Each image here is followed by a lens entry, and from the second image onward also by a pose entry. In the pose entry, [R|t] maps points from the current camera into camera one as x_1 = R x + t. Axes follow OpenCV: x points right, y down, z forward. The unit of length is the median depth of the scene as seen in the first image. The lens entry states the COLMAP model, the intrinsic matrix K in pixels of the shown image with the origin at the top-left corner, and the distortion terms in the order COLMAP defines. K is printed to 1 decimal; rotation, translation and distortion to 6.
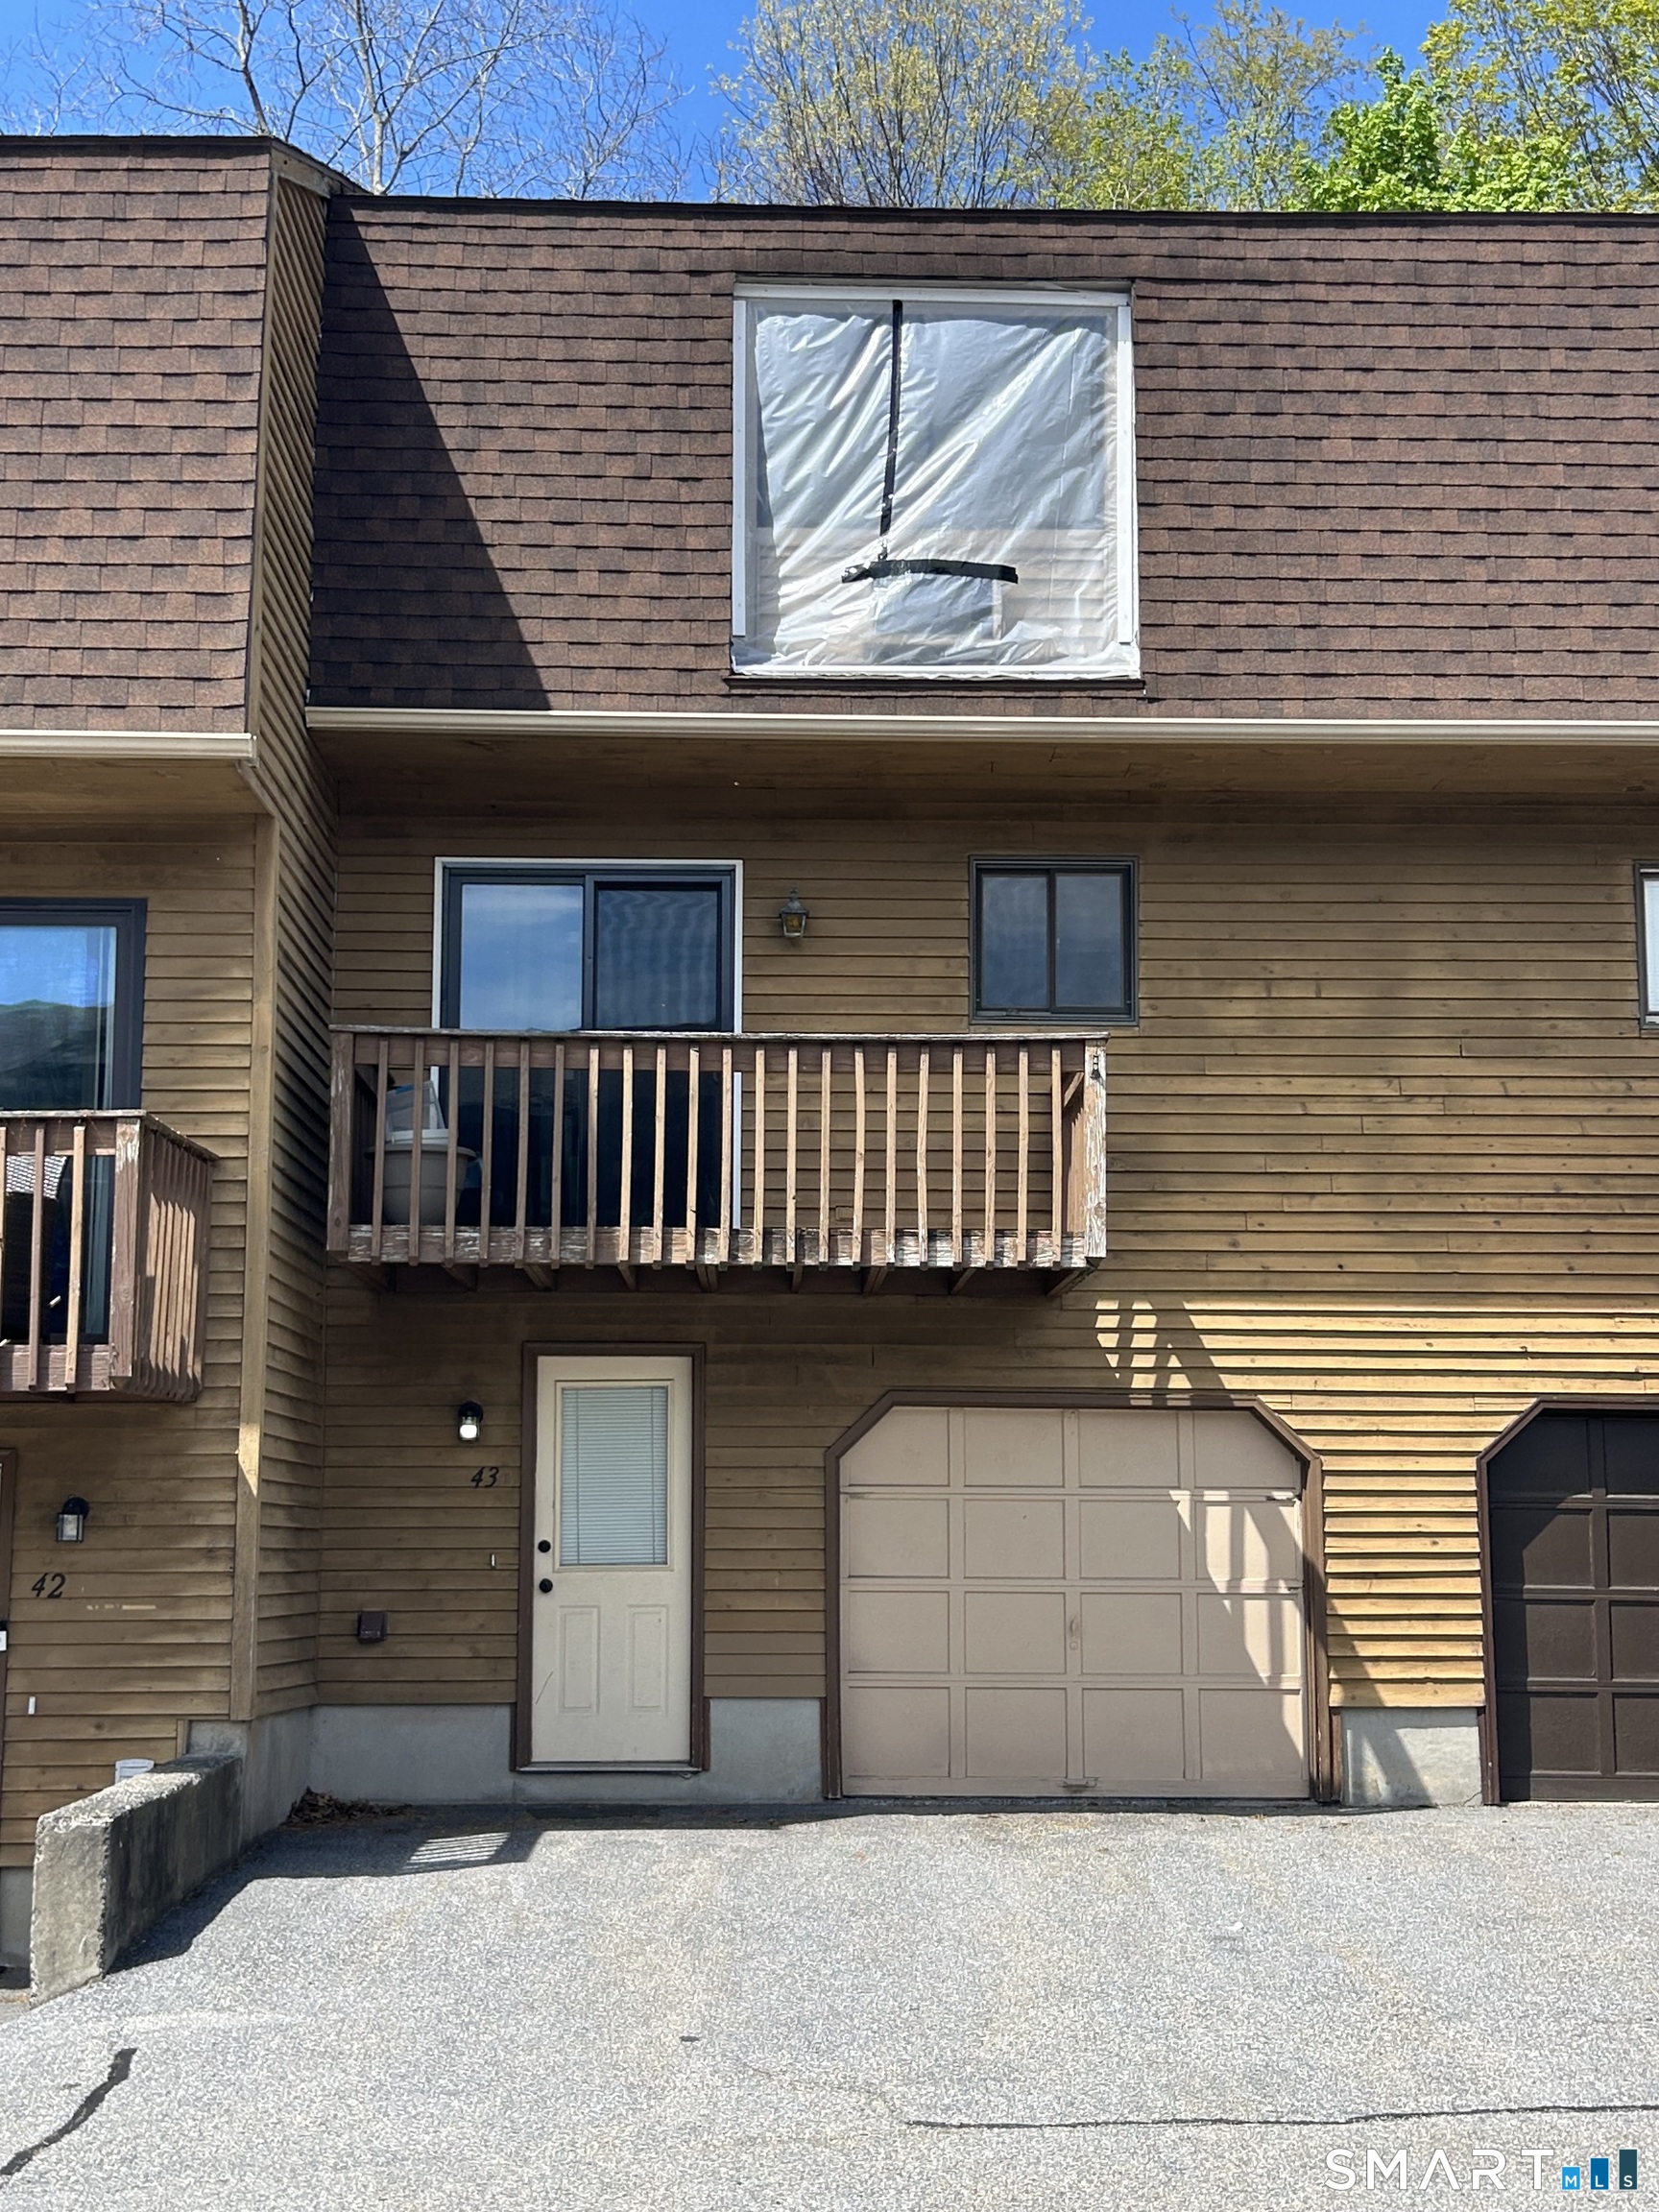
lens RADIAL K [[2961.8, 0, 826.6], [0, 2961.8, 1106.1], [0, 0, 1]] dist [0.089366, 0.000000]
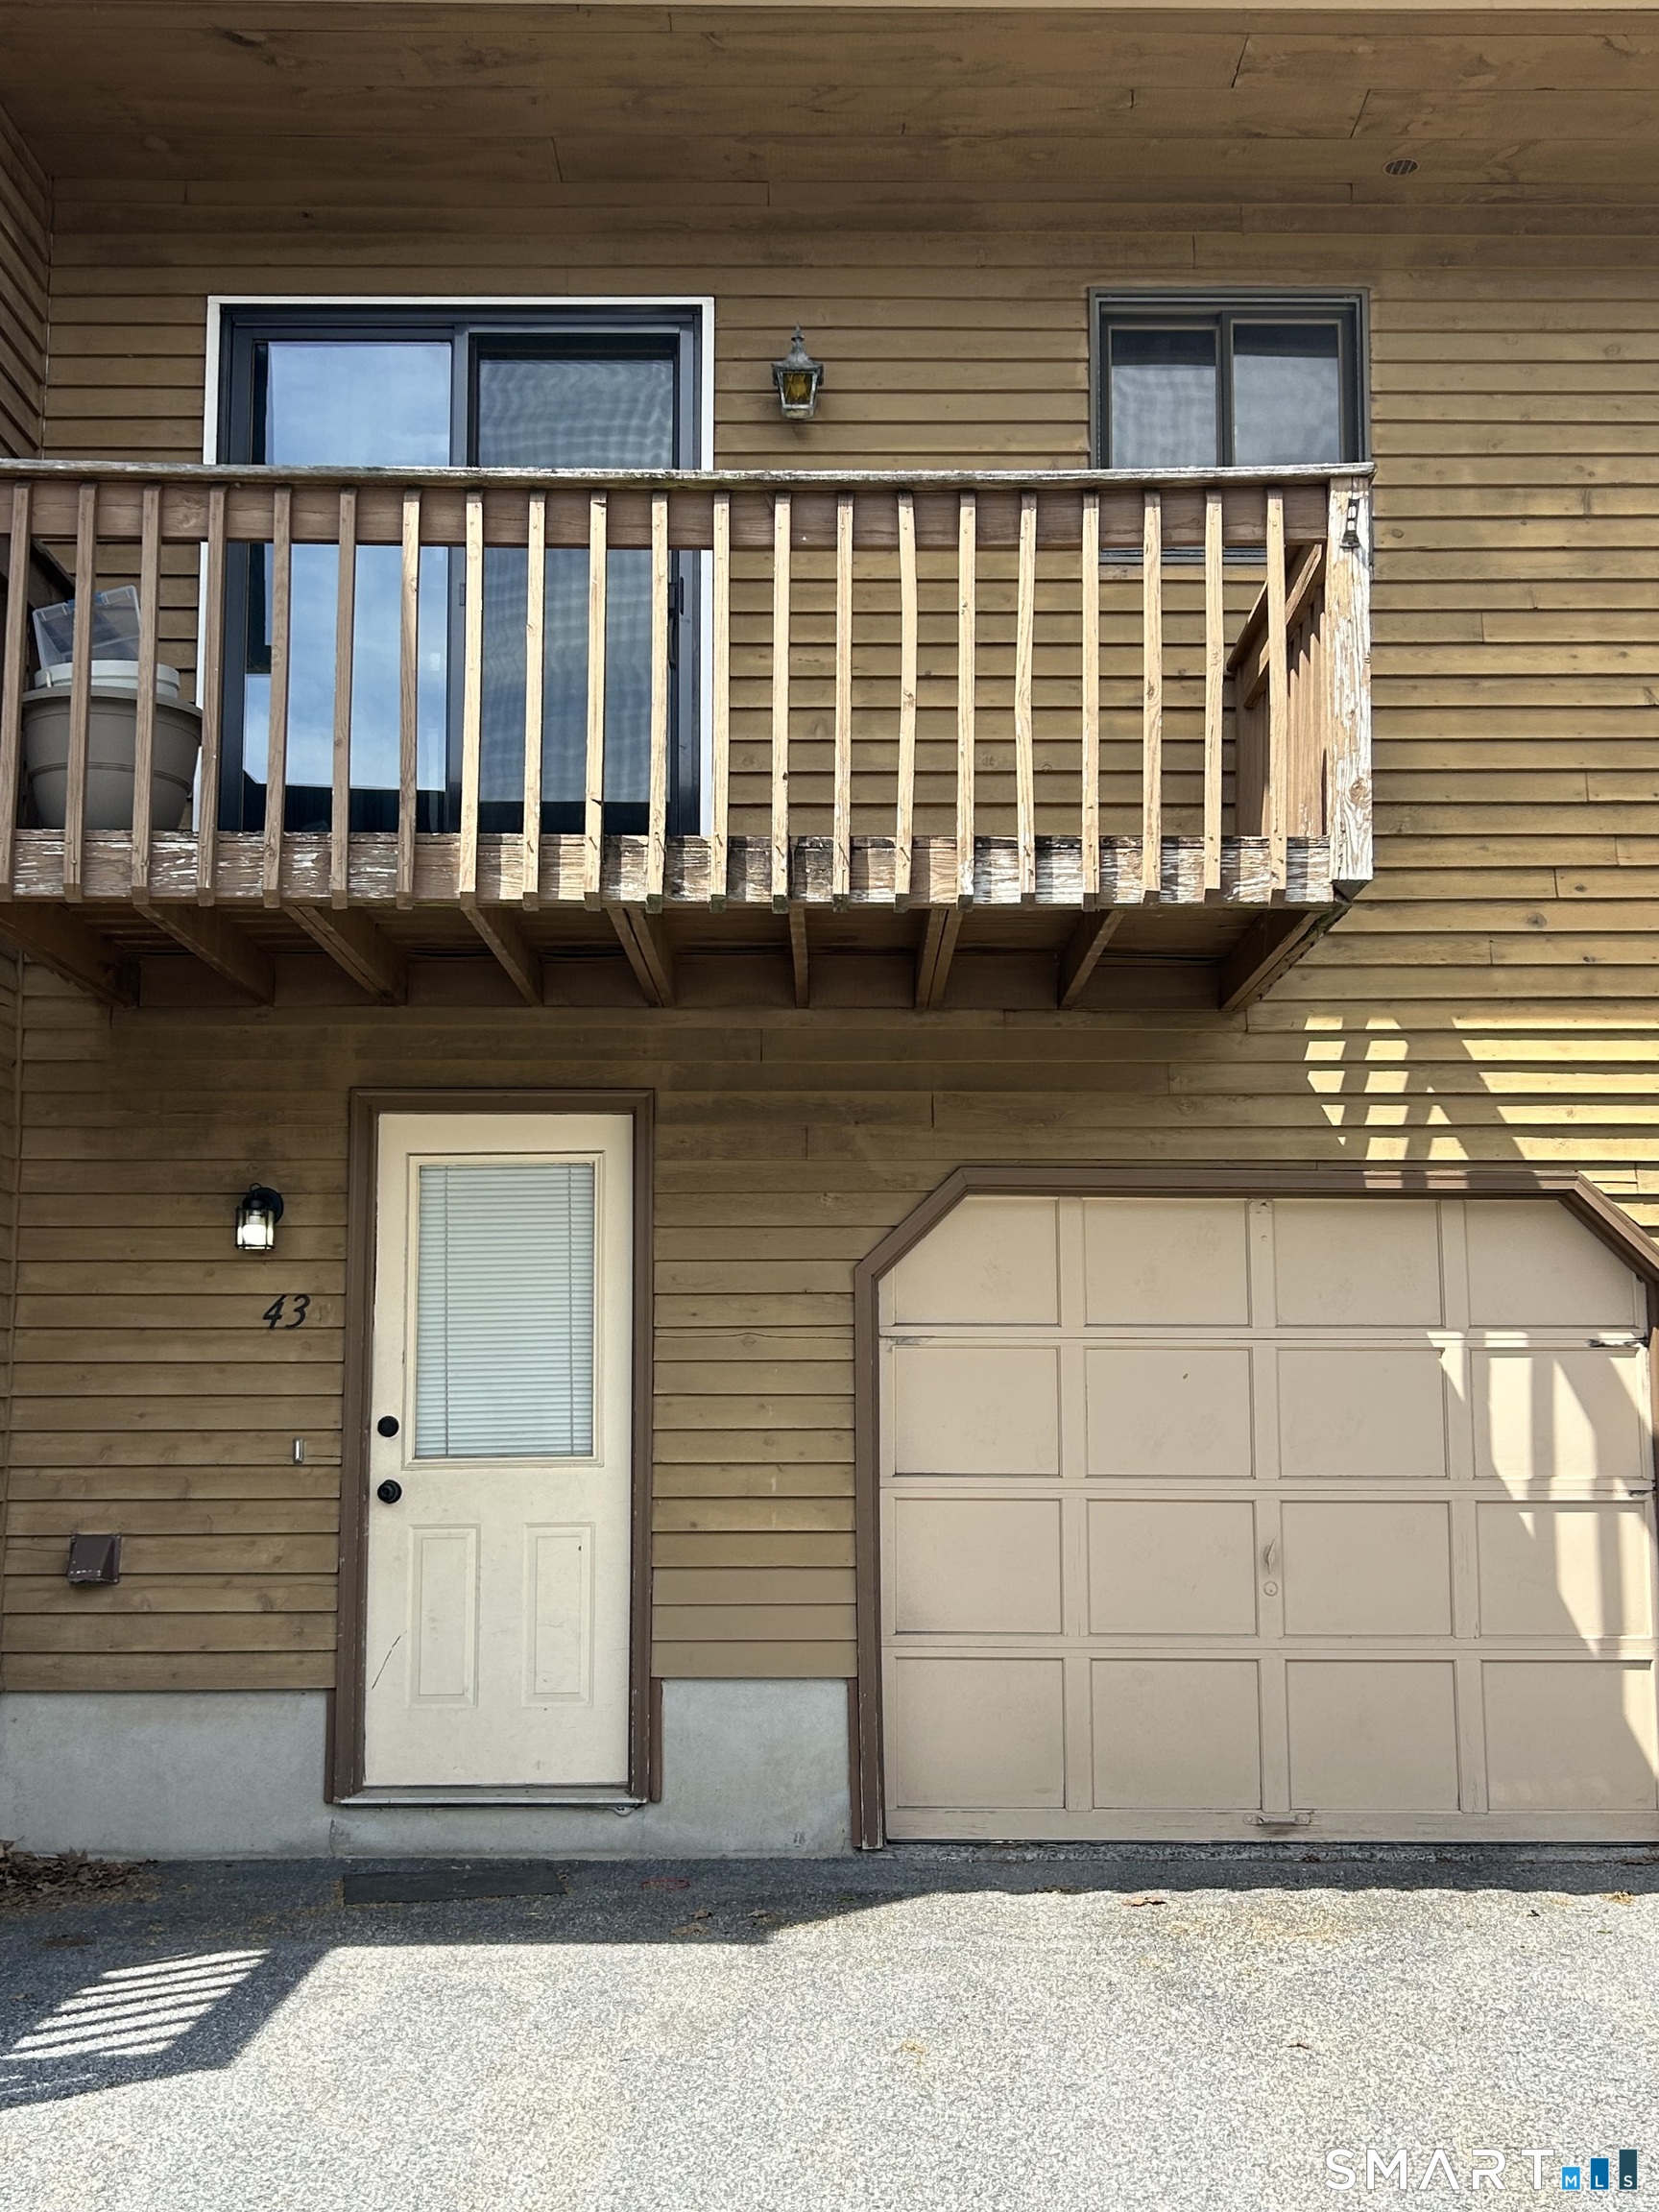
lens RADIAL K [[2468.2, 0, 834.2], [0, 2468.2, 1109.9], [0, 0, 1]] dist [0.038713, 0.000000]
pose [[0.999744, -0.005450, -0.021960, 0.006642], [0.005857, 0.999812, 0.018491, 0.075378], [0.021856, -0.018615, 0.999588, 0.501988]]
